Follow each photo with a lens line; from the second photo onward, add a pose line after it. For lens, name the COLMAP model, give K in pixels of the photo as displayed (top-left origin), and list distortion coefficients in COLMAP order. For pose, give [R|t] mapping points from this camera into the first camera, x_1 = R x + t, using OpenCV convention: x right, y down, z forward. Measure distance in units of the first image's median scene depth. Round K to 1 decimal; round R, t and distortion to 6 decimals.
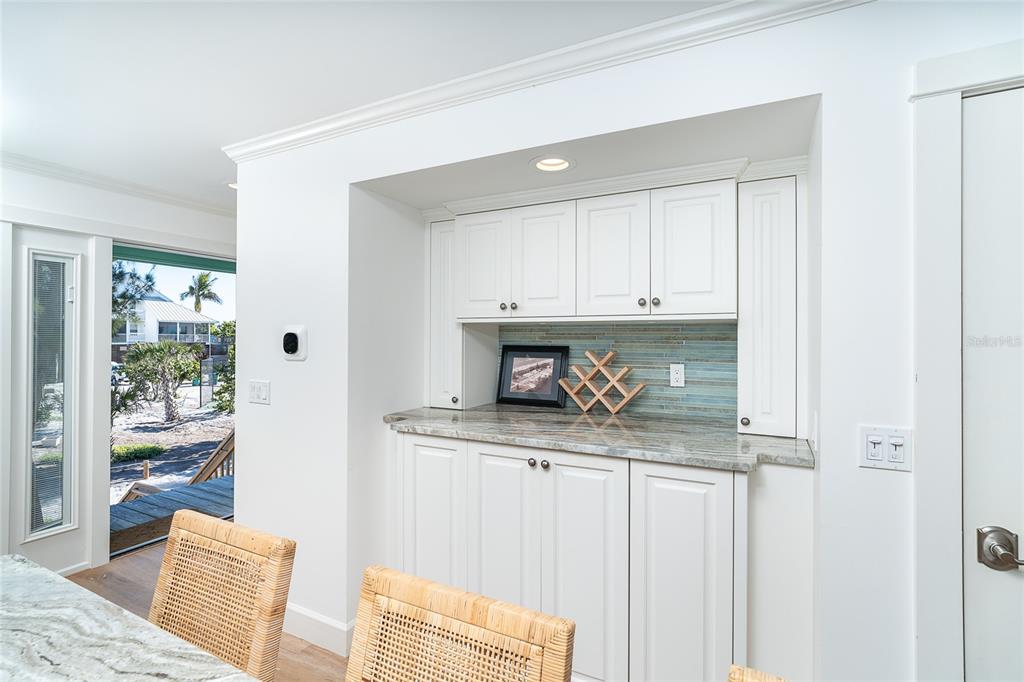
lens RADIAL K [[482.0, 0, 514.2], [0, 482.0, 332.3], [0, 0, 1]] dist [-0.003796, 0.001216]
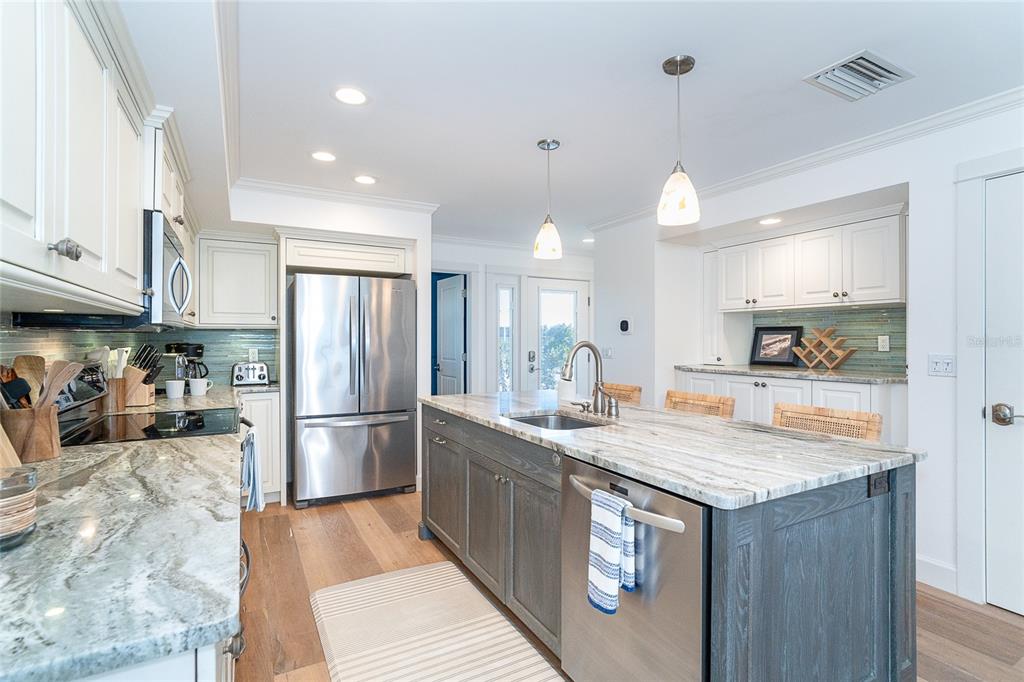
lens RADIAL K [[482.0, 0, 492.1], [0, 482.0, 338.5], [0, 0, 1]] dist [-0.003796, 0.001216]
pose [[0.807740, -0.000643, -0.589539, 0.231934], [0.004332, 0.999979, 0.004844, 0.060087], [0.589523, -0.006466, 0.807725, -0.831433]]
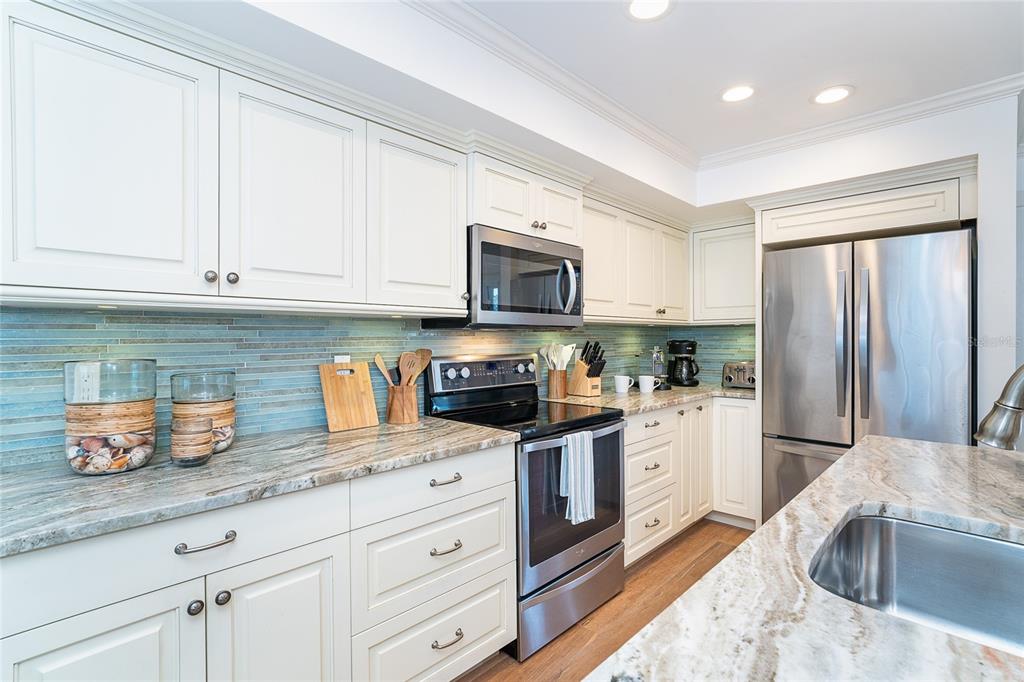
lens RADIAL K [[482.0, 0, 517.8], [0, 482.0, 340.9], [0, 0, 1]] dist [-0.003796, 0.001216]
pose [[-0.292358, 0.008811, -0.956268, 0.168377], [0.010068, 0.999931, 0.006135, 0.064917], [0.956256, -0.007834, -0.292426, -0.188228]]
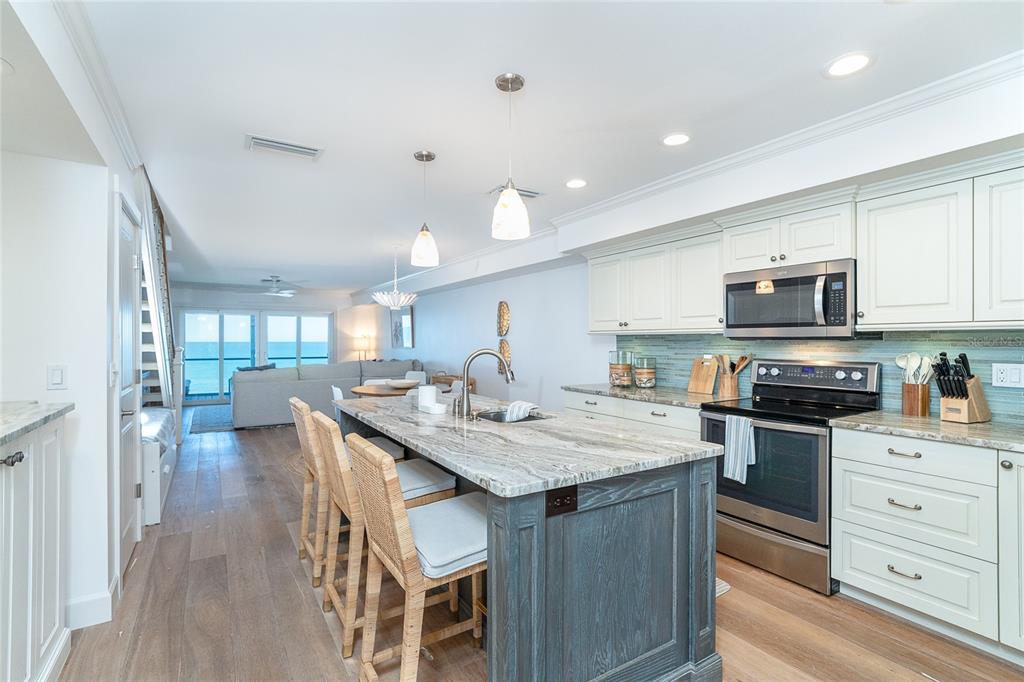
lens RADIAL K [[482.0, 0, 511.2], [0, 482.0, 340.6], [0, 0, 1]] dist [-0.003796, 0.001216]
pose [[-0.855804, -0.000383, 0.517300, -0.833720], [-0.005953, 0.999941, -0.009108, 0.064771], [-0.517266, -0.010874, -0.855756, 0.983894]]
